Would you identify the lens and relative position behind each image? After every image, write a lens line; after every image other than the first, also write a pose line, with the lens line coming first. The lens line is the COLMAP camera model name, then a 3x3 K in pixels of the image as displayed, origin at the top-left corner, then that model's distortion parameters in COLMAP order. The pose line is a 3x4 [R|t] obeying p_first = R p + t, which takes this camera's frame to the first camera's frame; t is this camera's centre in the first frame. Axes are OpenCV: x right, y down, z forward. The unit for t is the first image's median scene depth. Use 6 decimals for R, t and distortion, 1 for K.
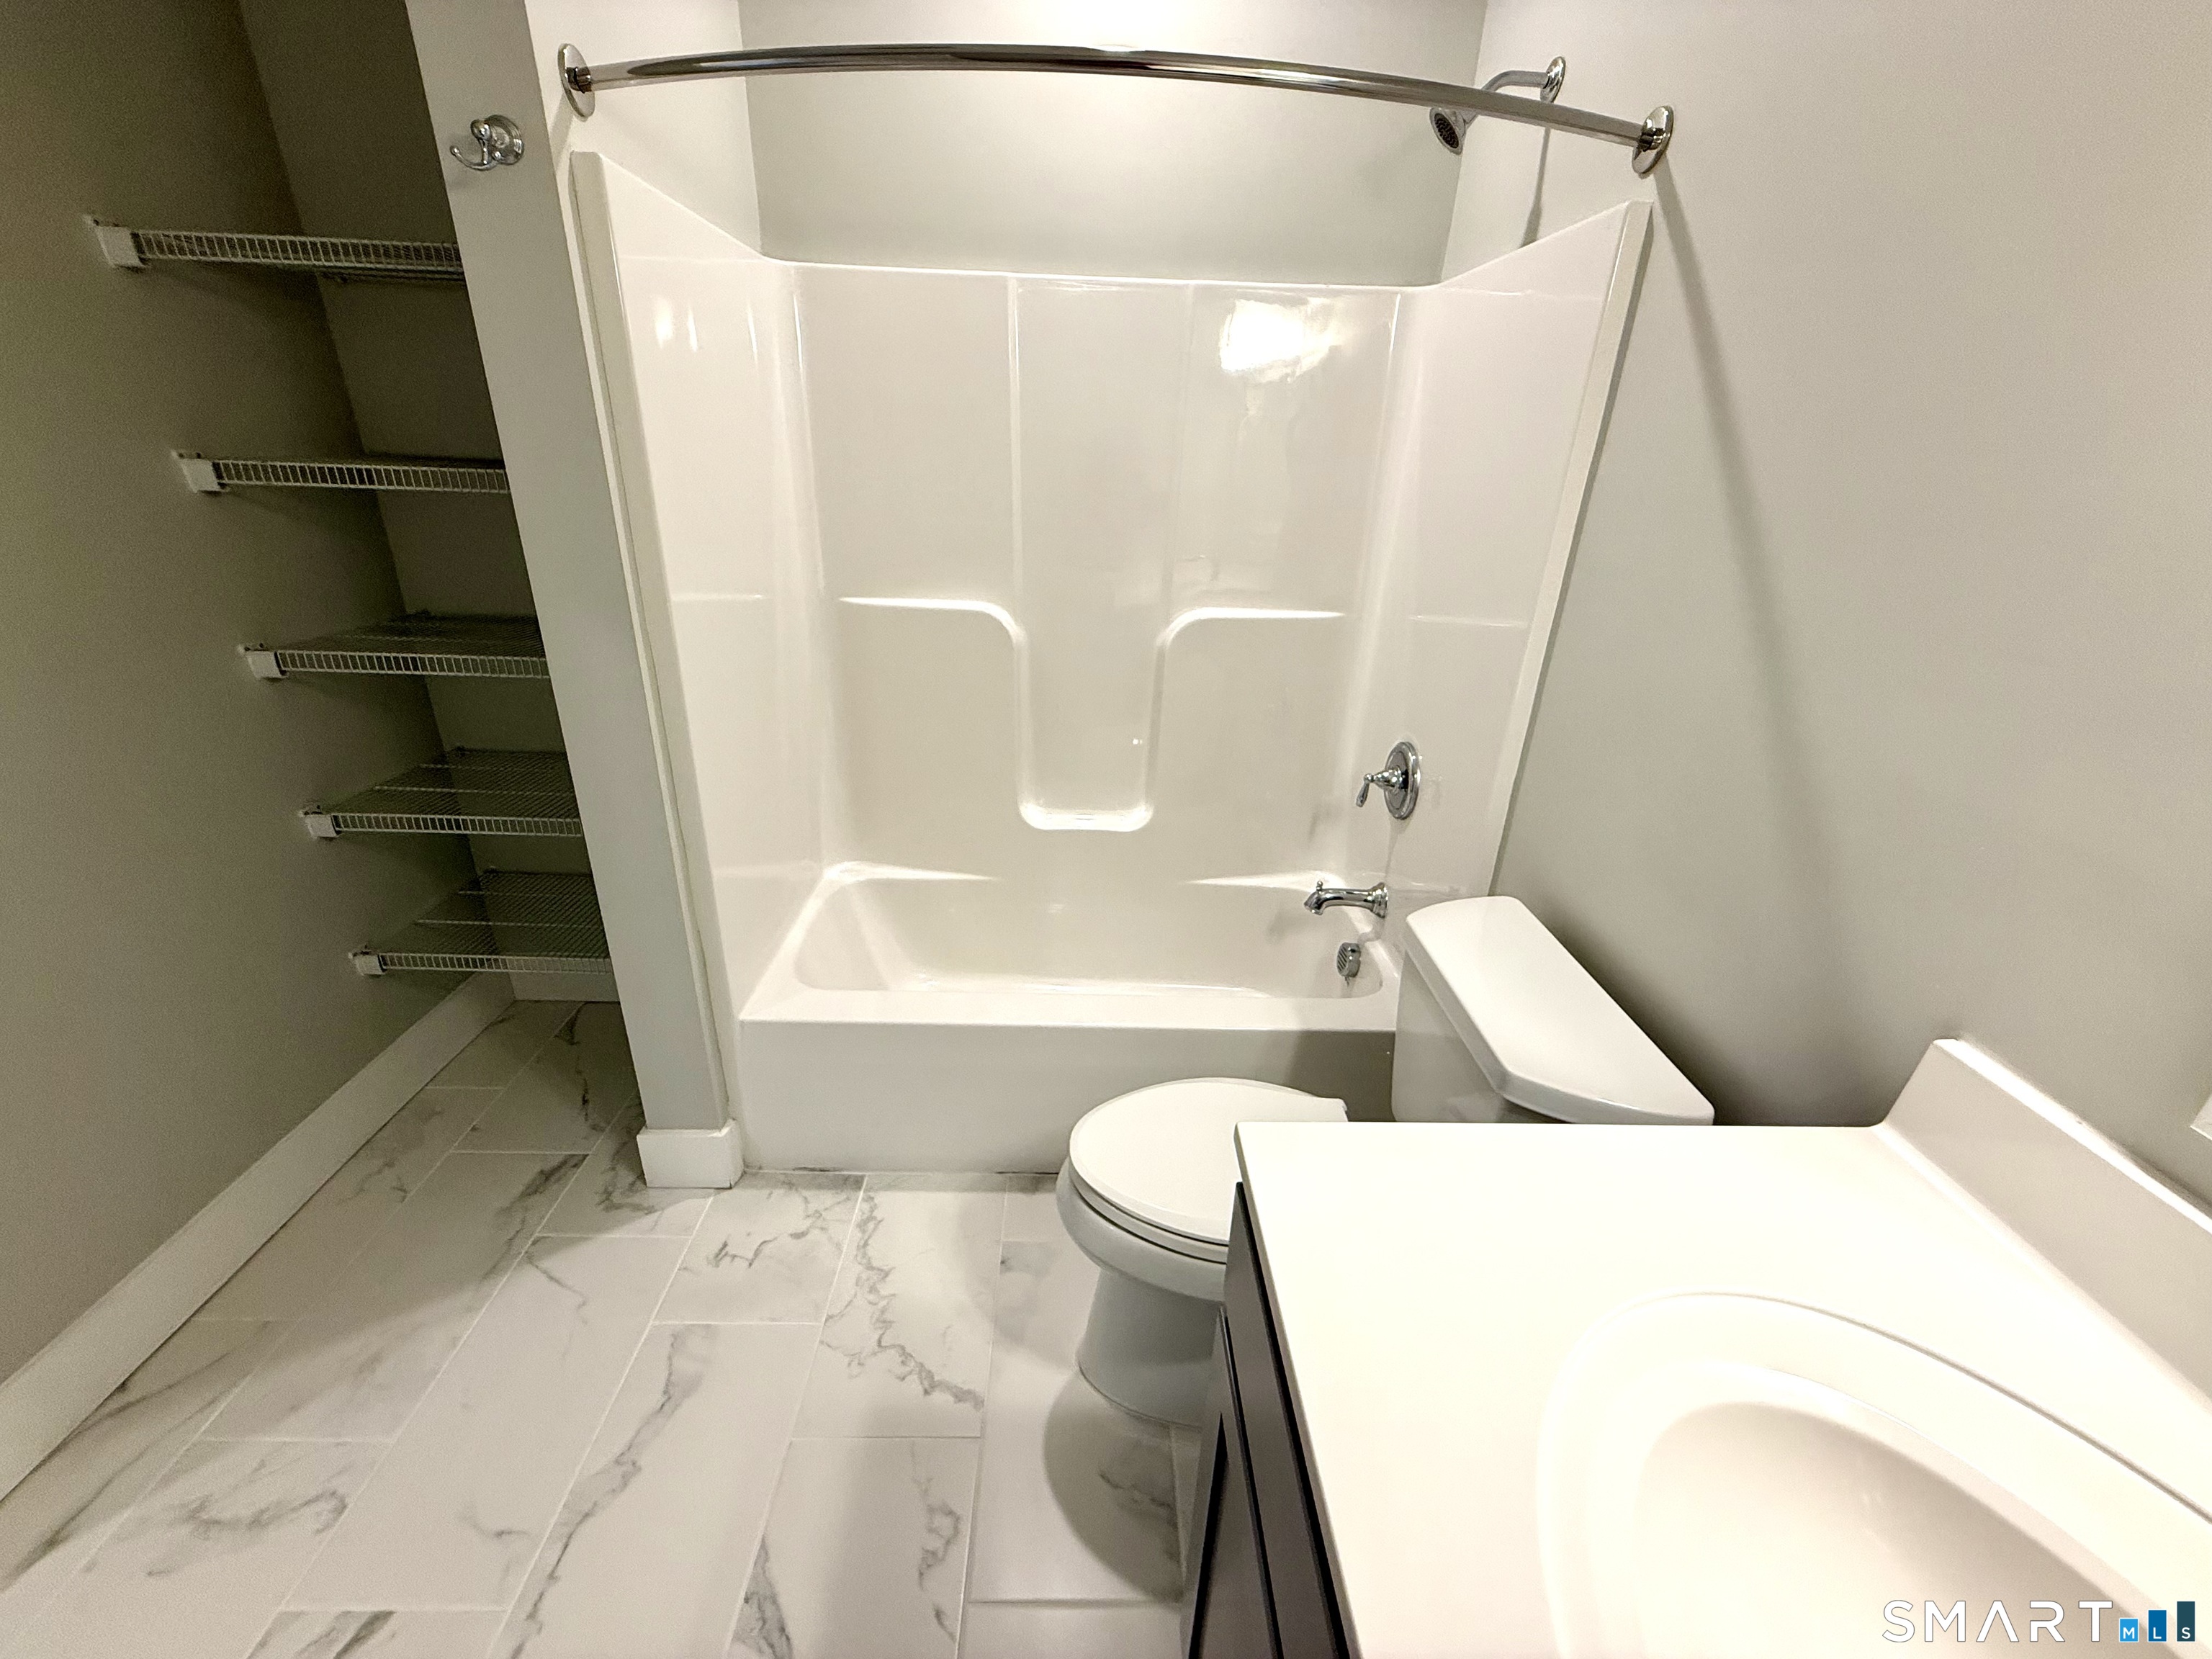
lens RADIAL K [[880.8, 0, 1098.1], [0, 880.8, 826.9], [0, 0, 1]] dist [-0.000551, -0.000255]
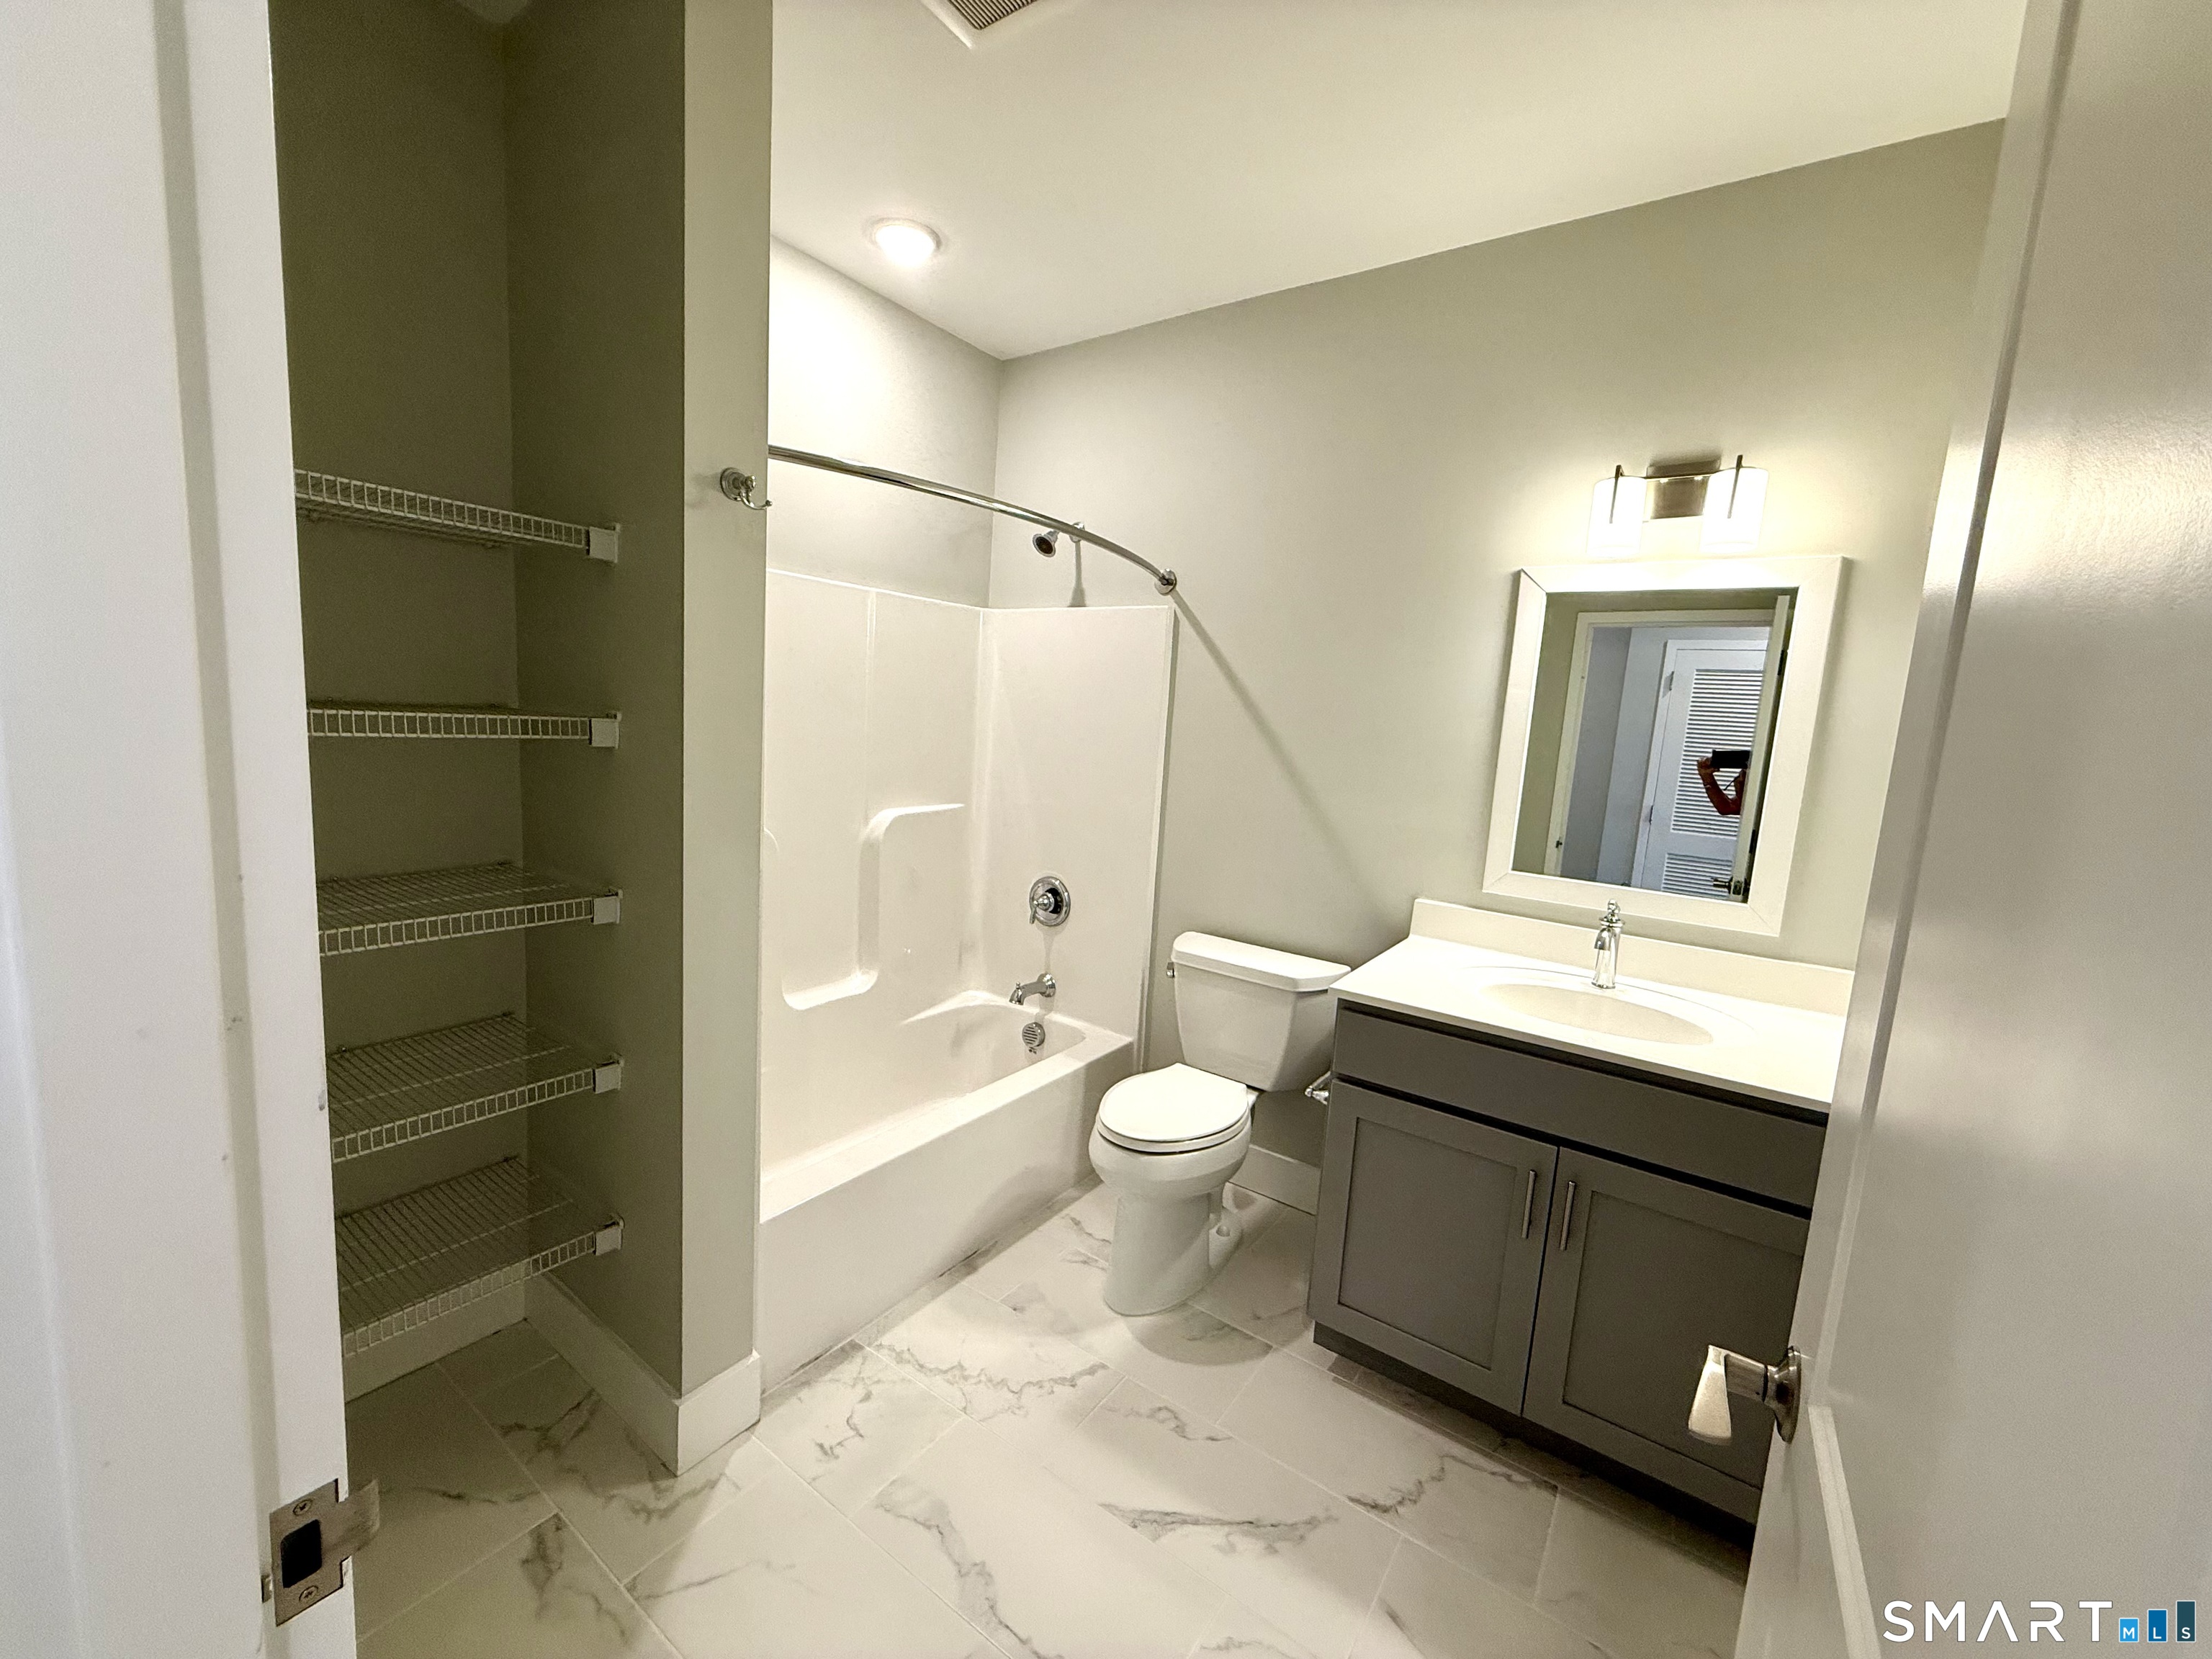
lens RADIAL K [[880.8, 0, 1098.1], [0, 880.8, 826.9], [0, 0, 1]] dist [-0.000551, -0.000255]
pose [[0.594571, -0.101829, 0.797569, -0.993168], [0.283331, 0.954855, -0.089307, -0.017284], [-0.752468, 0.279075, 0.596581, -0.030670]]
